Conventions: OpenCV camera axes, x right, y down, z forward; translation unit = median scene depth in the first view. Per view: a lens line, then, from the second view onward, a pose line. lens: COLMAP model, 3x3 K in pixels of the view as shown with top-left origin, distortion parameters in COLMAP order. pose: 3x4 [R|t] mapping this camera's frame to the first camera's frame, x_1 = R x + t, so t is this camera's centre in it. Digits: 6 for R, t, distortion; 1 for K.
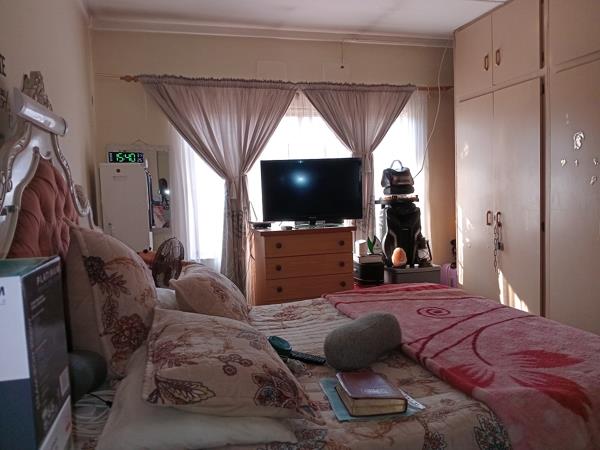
lens RADIAL K [[460.5, 0, 297.4], [0, 460.5, 223.3], [0, 0, 1]] dist [0.068335, -0.150949]
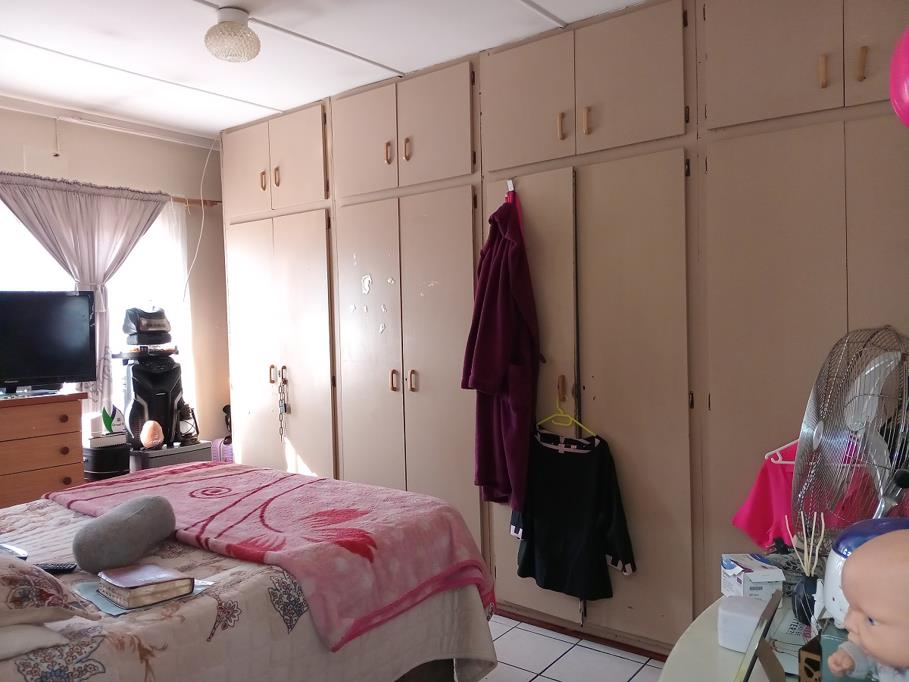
lens RADIAL K [[697.7, 0, 450.6], [0, 697.7, 338.5], [0, 0, 1]] dist [0.068335, -0.150949]
pose [[0.798421, -0.000610, 0.602099, -0.077311], [0.042892, 0.997516, -0.055867, 0.009264], [-0.600570, 0.070431, 0.796464, -0.169277]]
